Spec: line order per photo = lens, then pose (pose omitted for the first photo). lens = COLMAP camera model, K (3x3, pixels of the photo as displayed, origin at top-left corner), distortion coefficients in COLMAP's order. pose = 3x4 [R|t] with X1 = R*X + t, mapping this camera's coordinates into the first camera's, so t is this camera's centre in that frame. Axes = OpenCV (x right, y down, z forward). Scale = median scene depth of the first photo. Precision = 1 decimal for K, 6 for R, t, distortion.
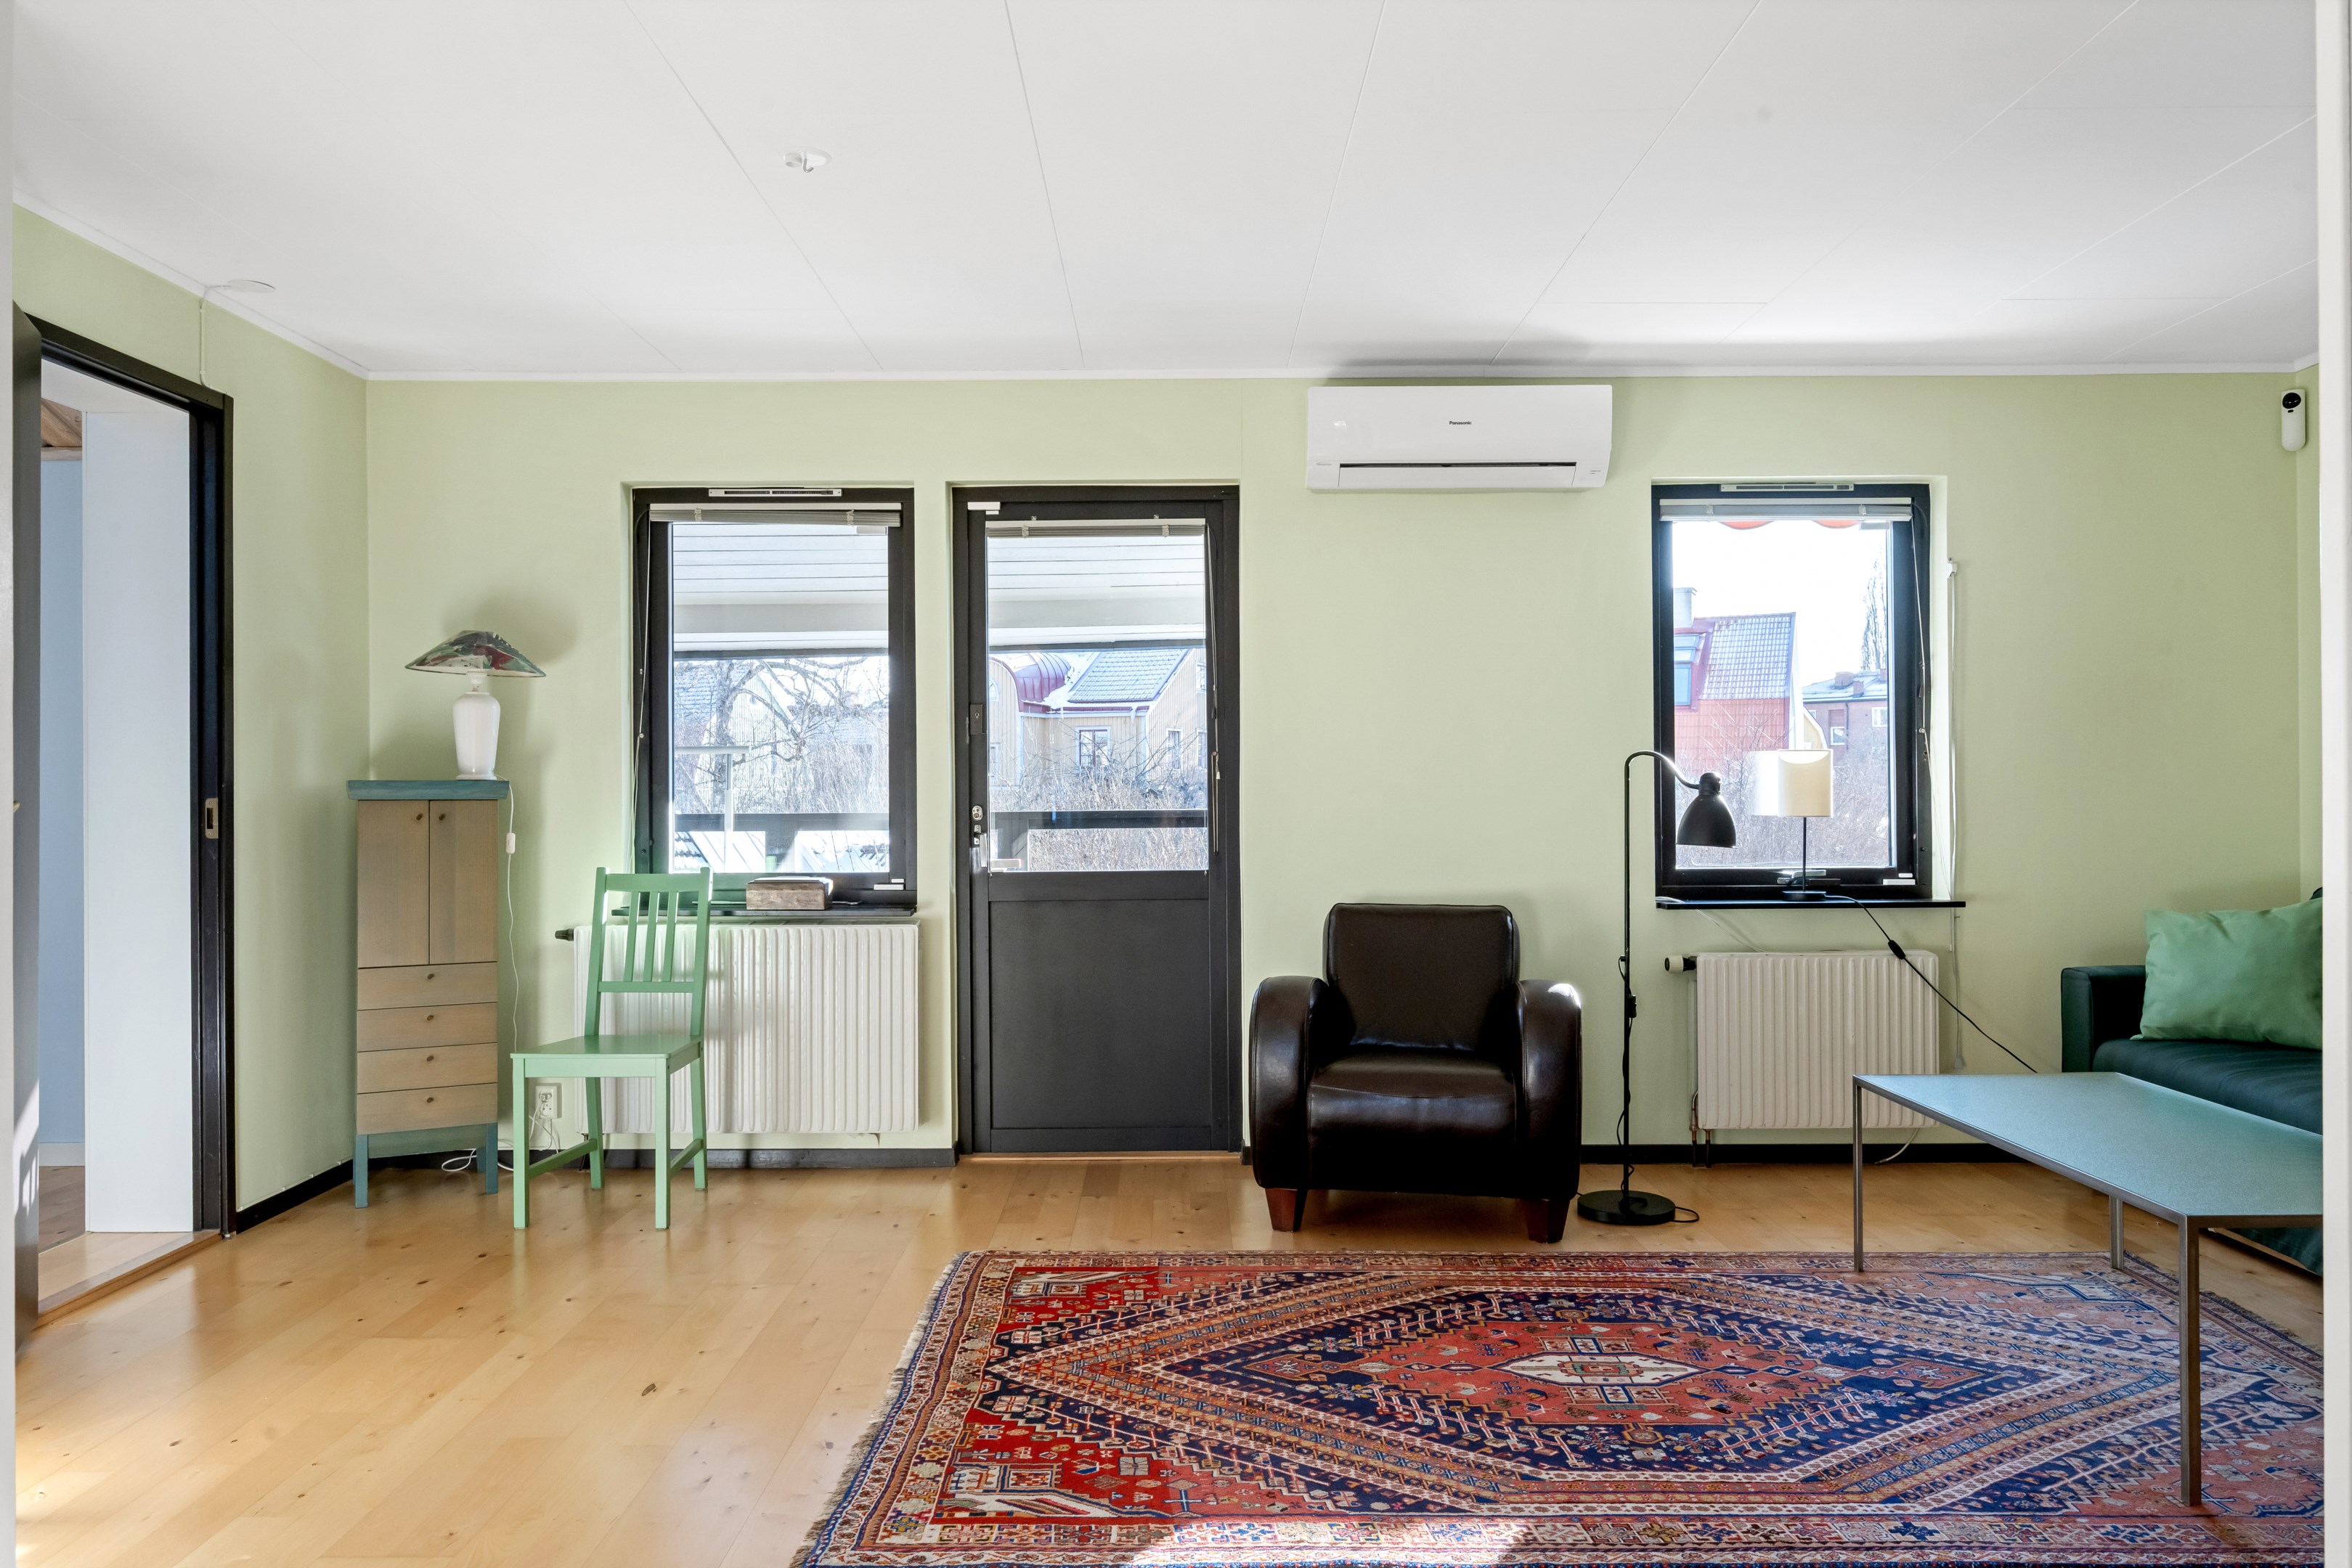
lens RADIAL K [[1627.4, 0, 1176.0], [0, 1627.4, 784.0], [0, 0, 1]] dist [0.001338, -0.001316]
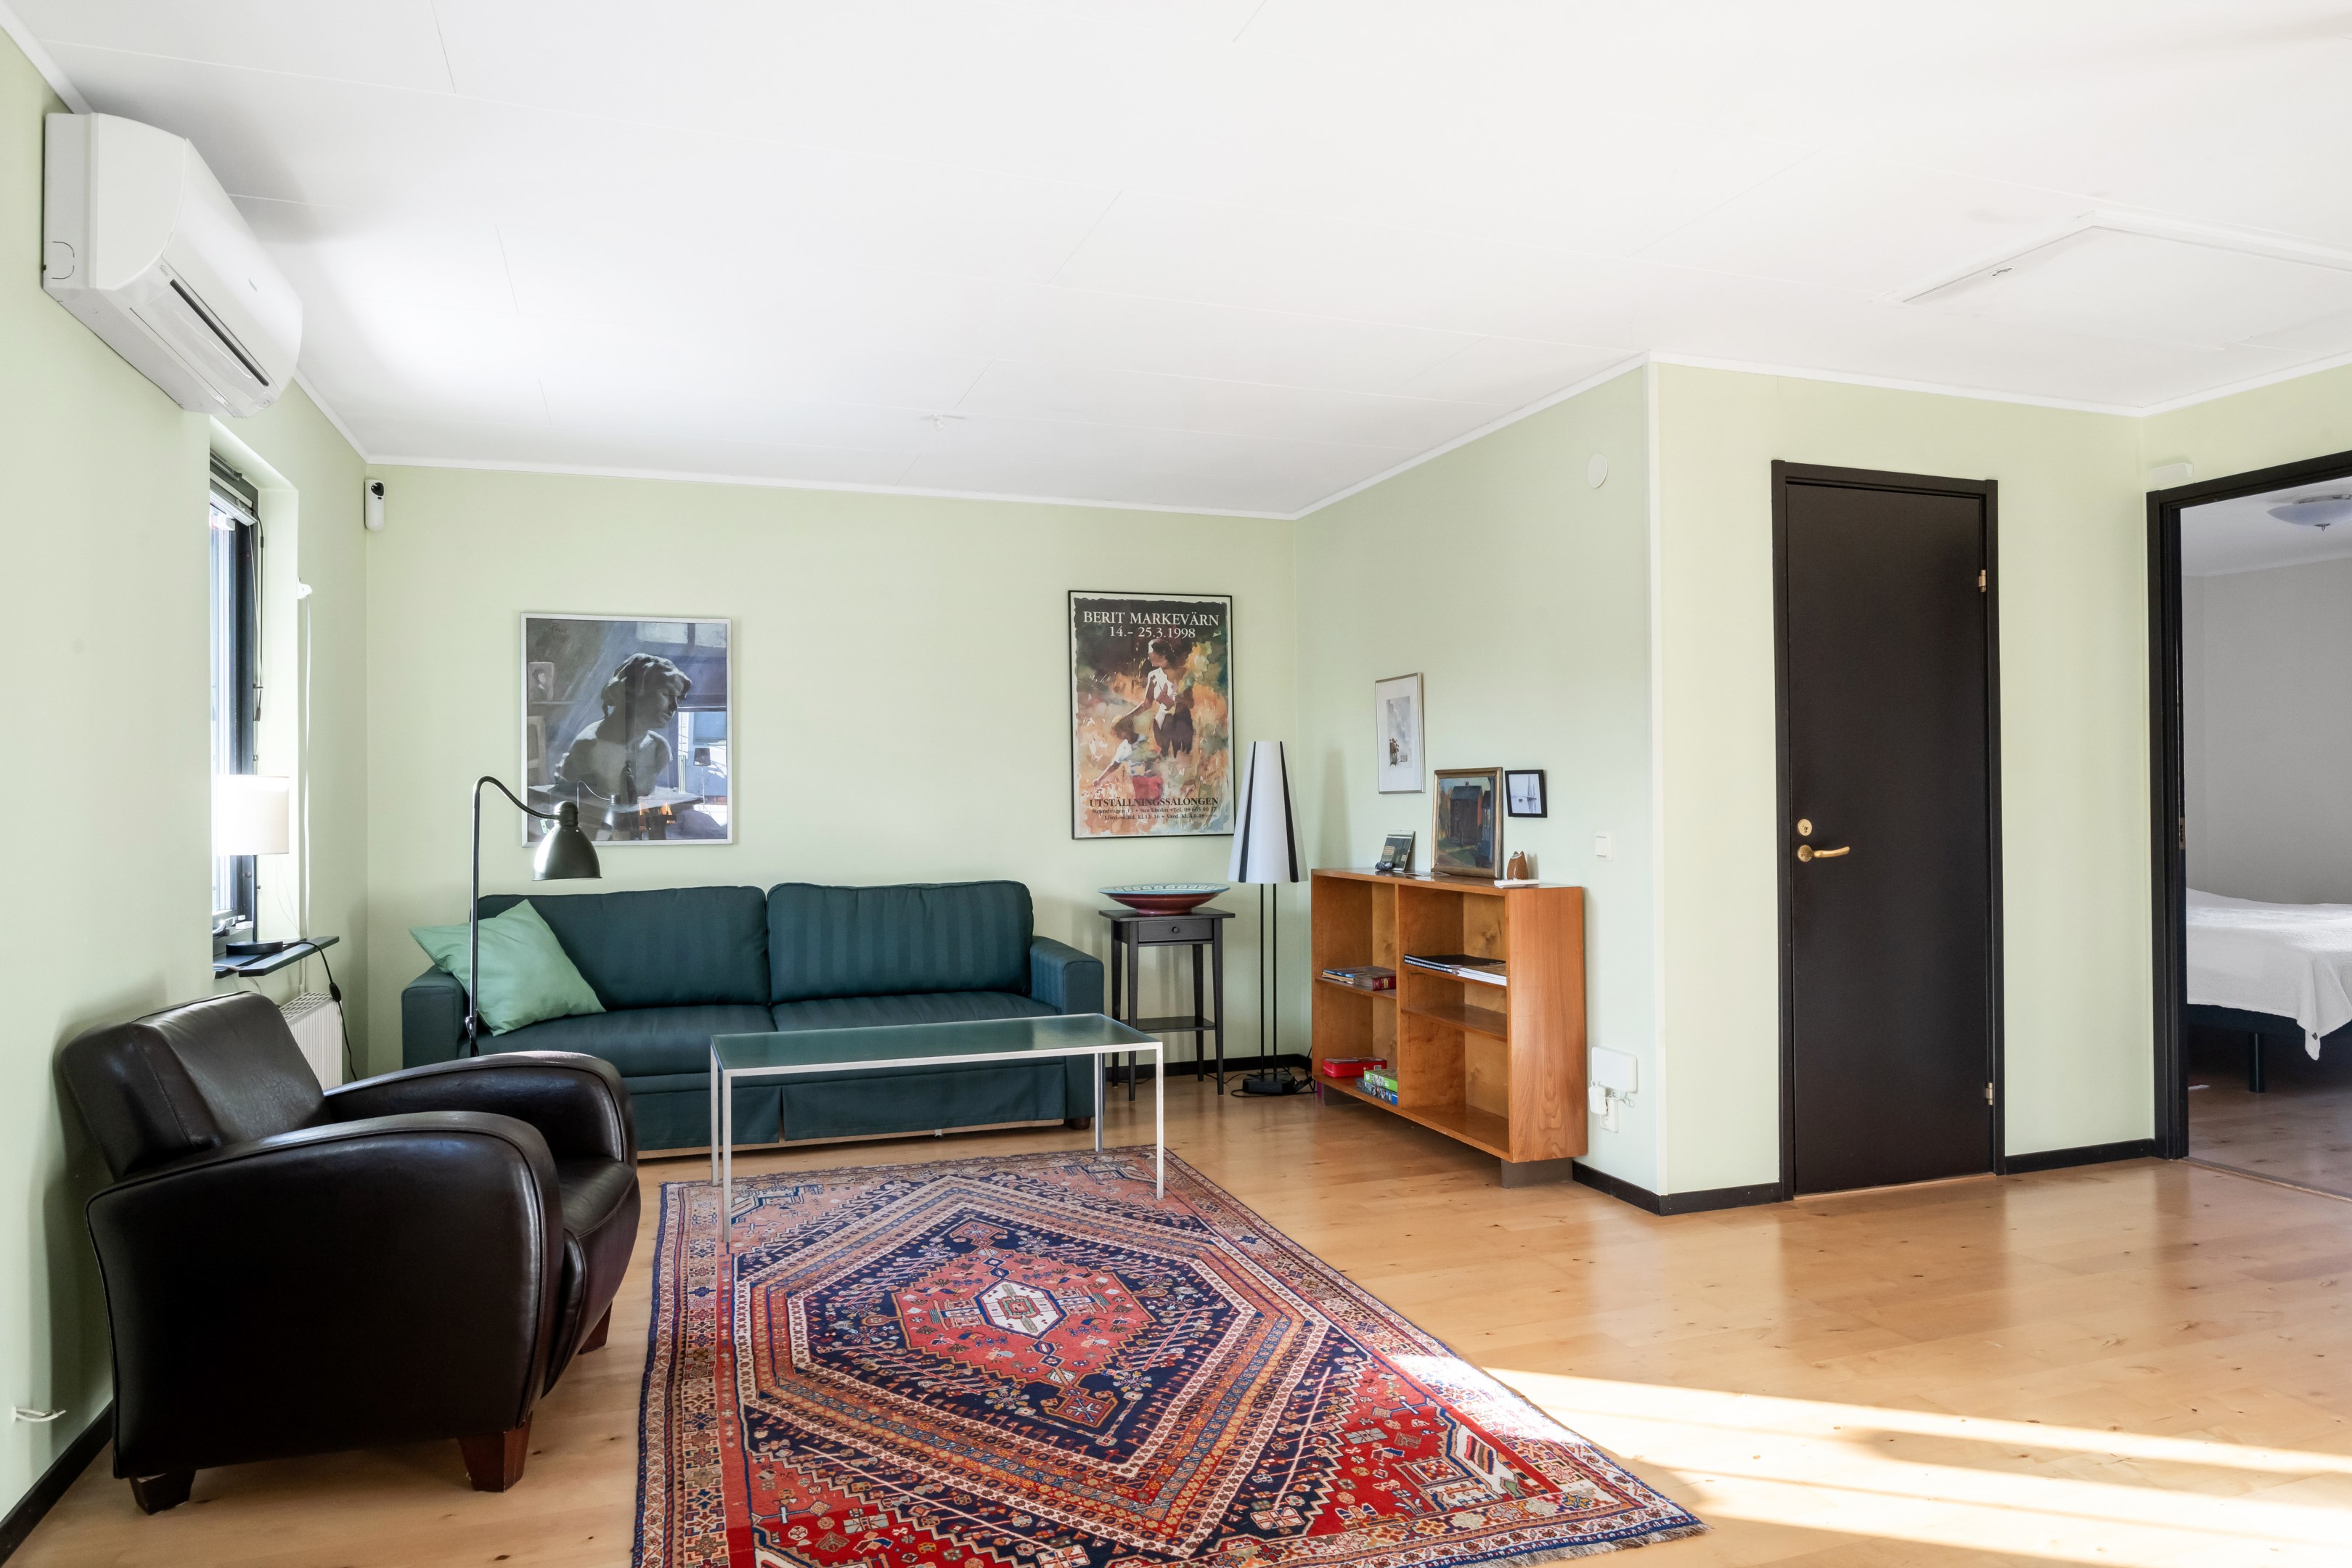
lens RADIAL K [[1501.4, 0, 1181.5], [0, 1501.4, 815.0], [0, 0, 1]] dist [-0.001926, -0.002296]
pose [[-0.343079, -0.000429, 0.939306, -0.566628], [0.006844, 0.999972, 0.002956, 0.001012], [-0.939282, 0.007443, -0.343066, 0.893402]]
